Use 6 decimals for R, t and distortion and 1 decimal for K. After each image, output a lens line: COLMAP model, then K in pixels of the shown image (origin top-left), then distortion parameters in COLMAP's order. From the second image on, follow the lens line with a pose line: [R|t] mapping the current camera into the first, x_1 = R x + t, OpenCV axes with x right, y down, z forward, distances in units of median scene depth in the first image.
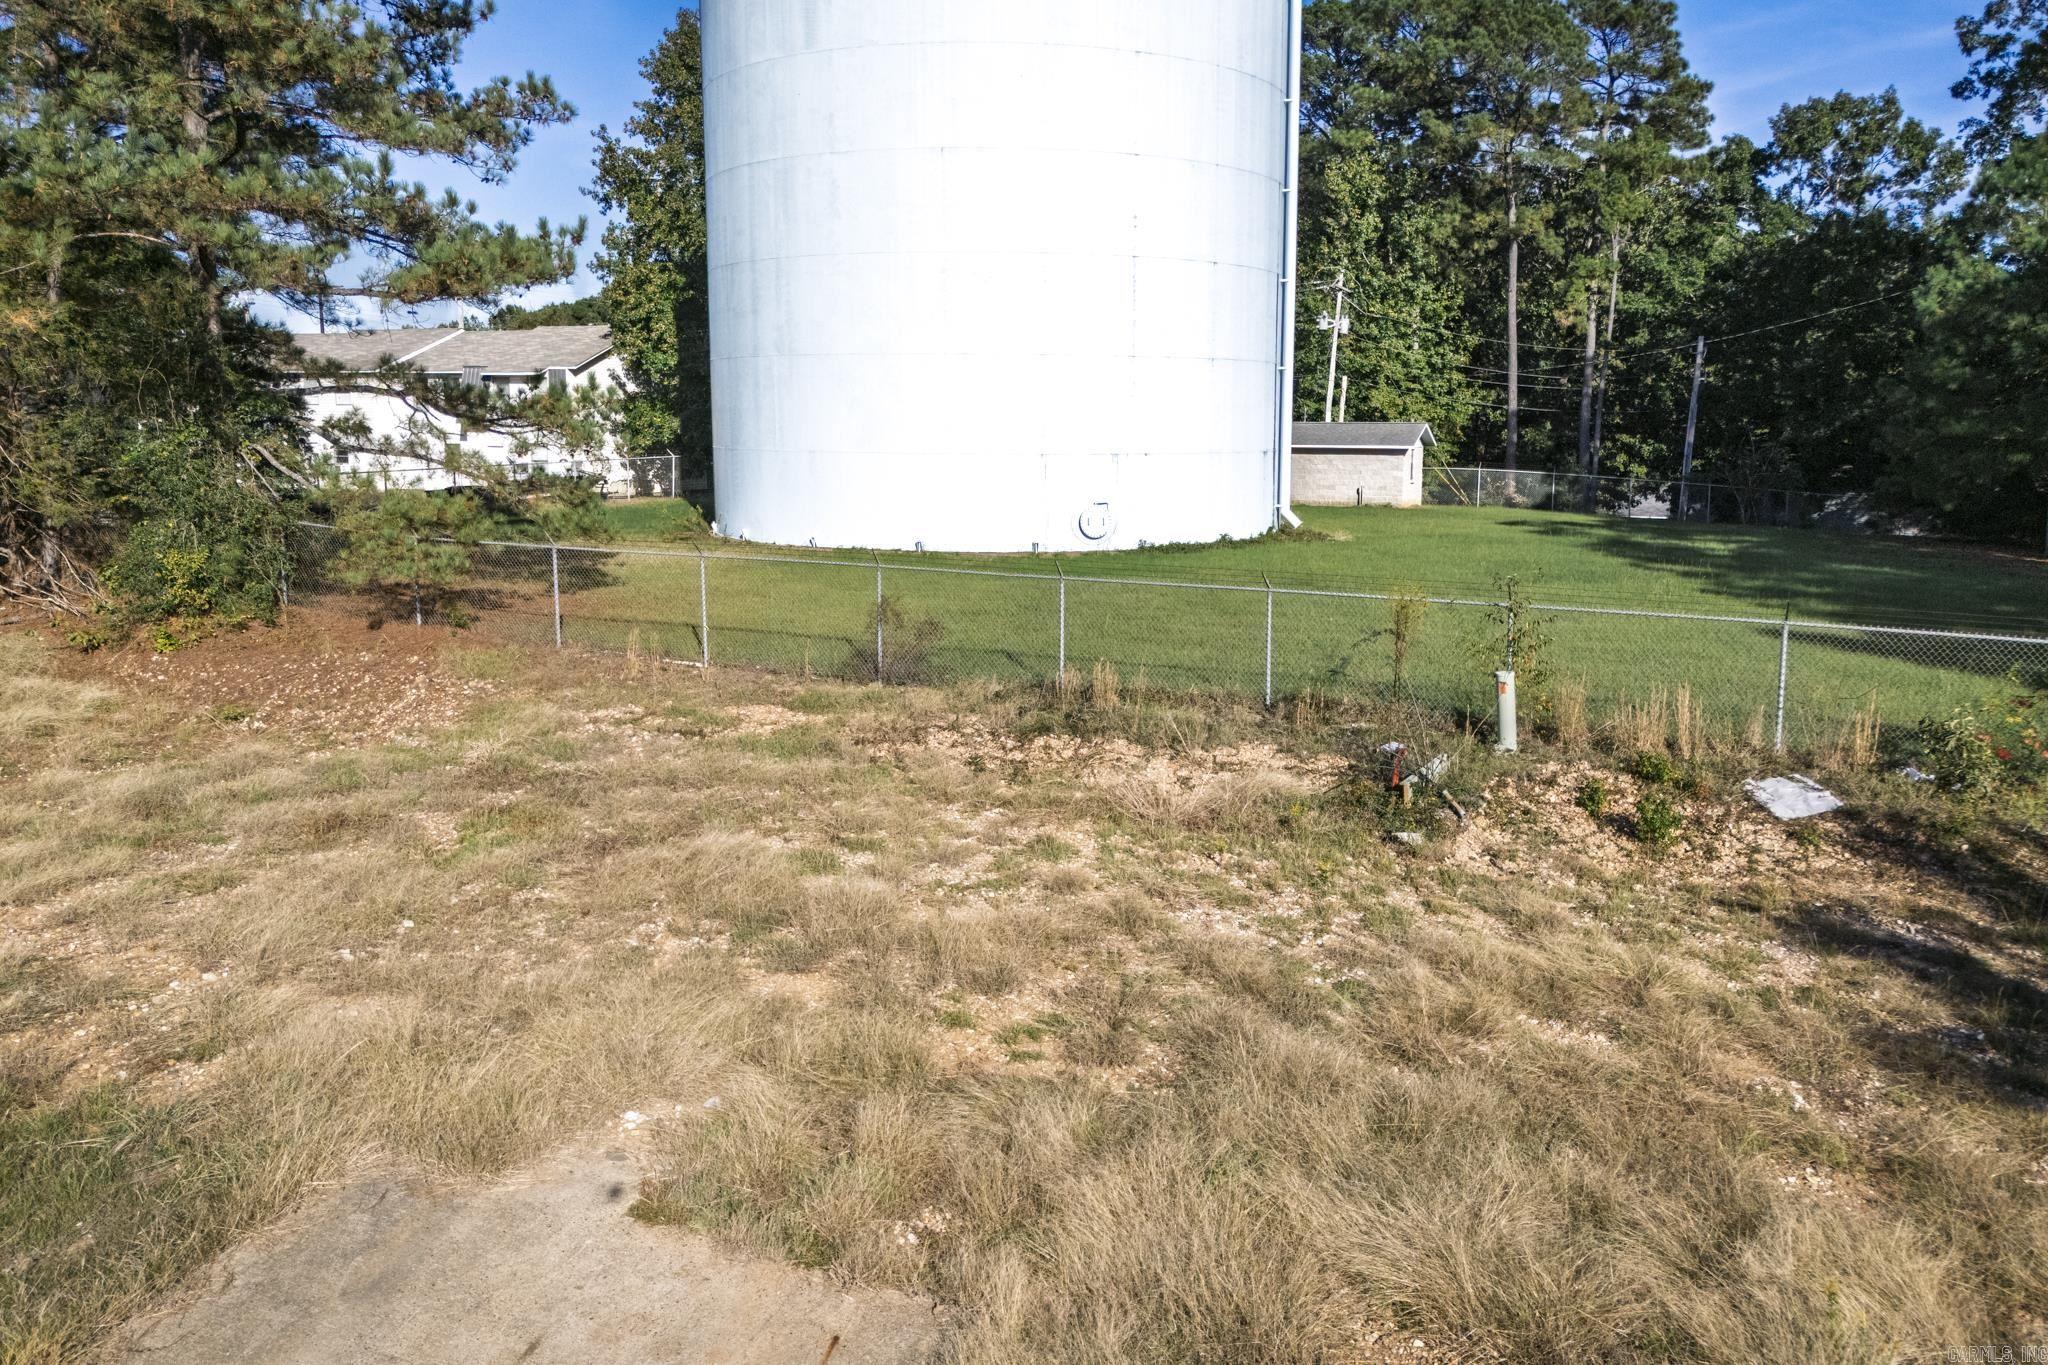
lens RADIAL K [[1549.4, 0, 1096.0], [0, 1549.4, 659.4], [0, 0, 1]] dist [0.050094, -0.046491]
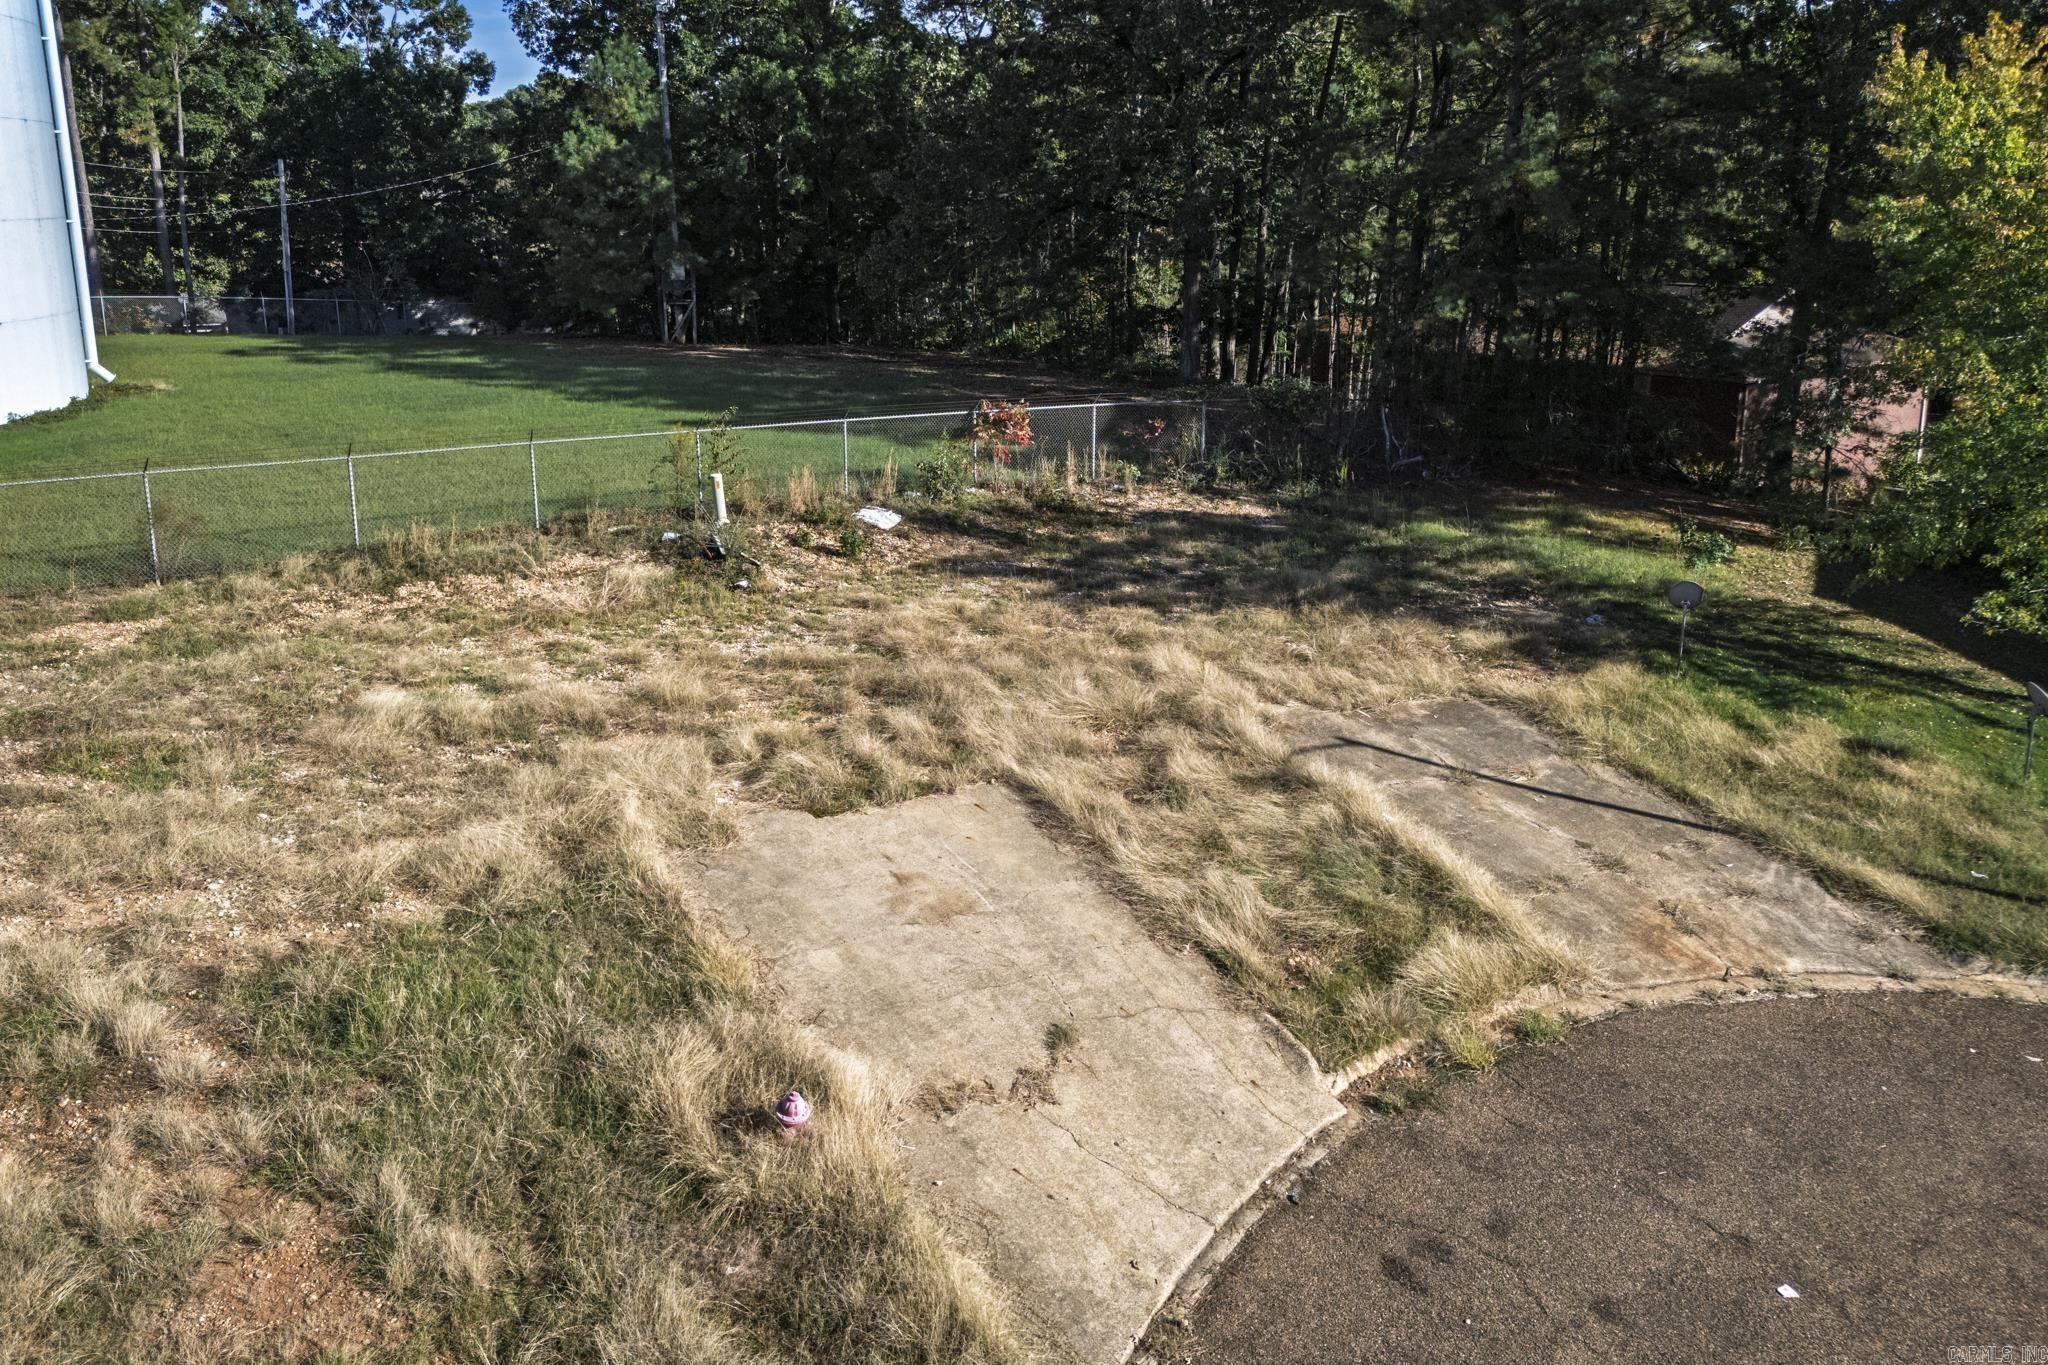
lens RADIAL K [[1549.4, 0, 994.3], [0, 1549.4, 653.9], [0, 0, 1]] dist [0.050094, -0.046491]
pose [[0.567385, -0.249427, 0.784768, -0.294648], [0.135768, 0.968314, 0.209605, -0.037121], [-0.812183, -0.012380, 0.583271, -0.049173]]
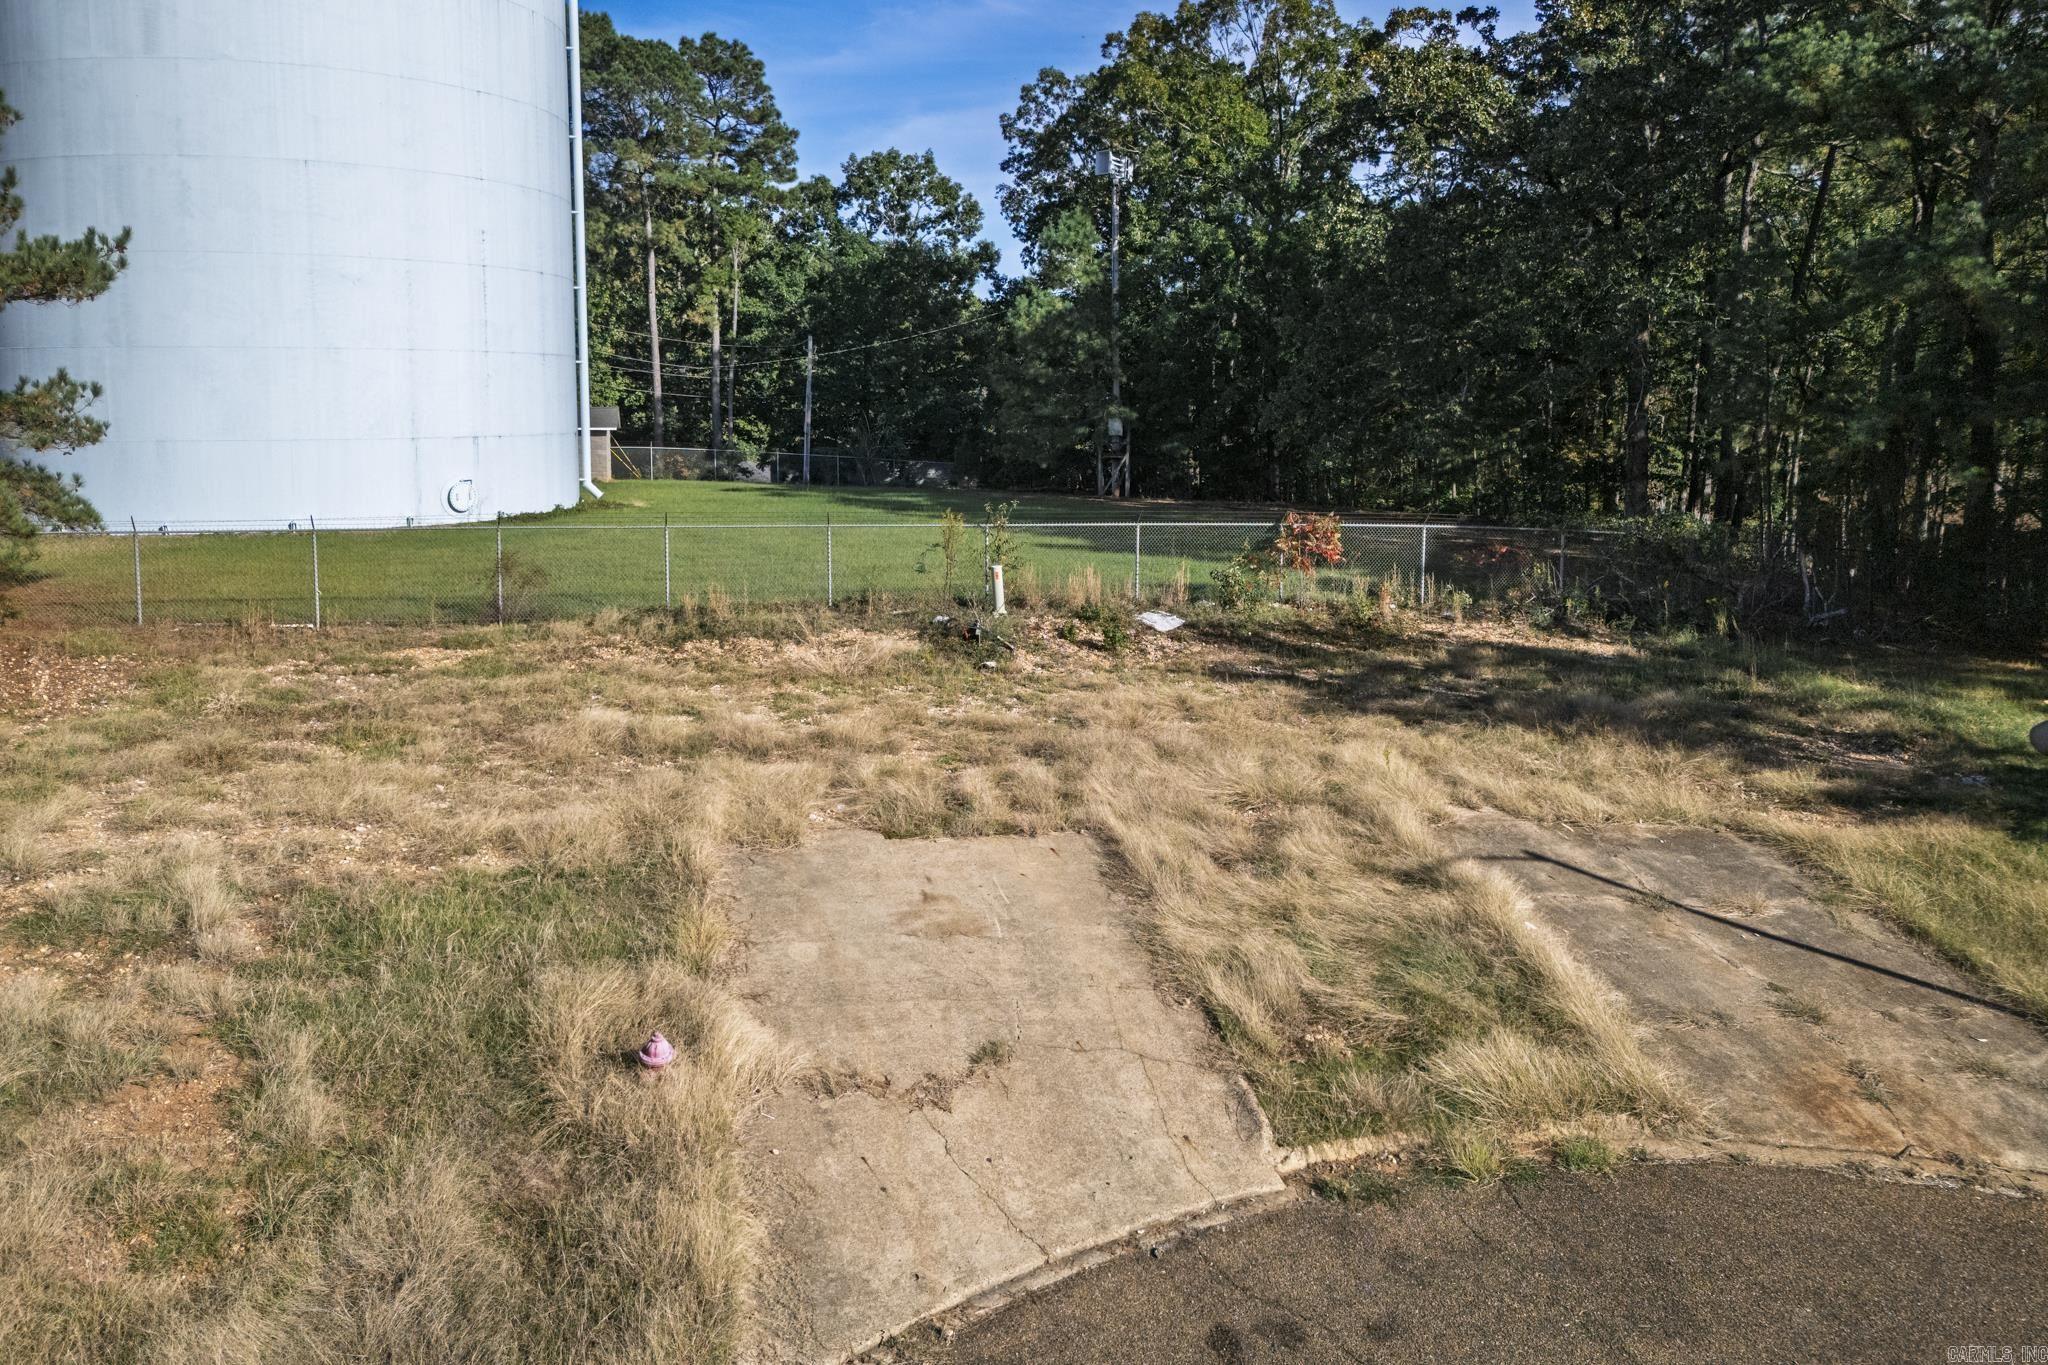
lens RADIAL K [[1549.4, 0, 999.2], [0, 1549.4, 680.8], [0, 0, 1]] dist [0.050094, -0.046491]
pose [[0.823846, -0.109389, 0.556158, -0.223085], [0.094954, 0.993970, 0.054844, 0.013280], [-0.558804, 0.007627, 0.829265, -0.116860]]
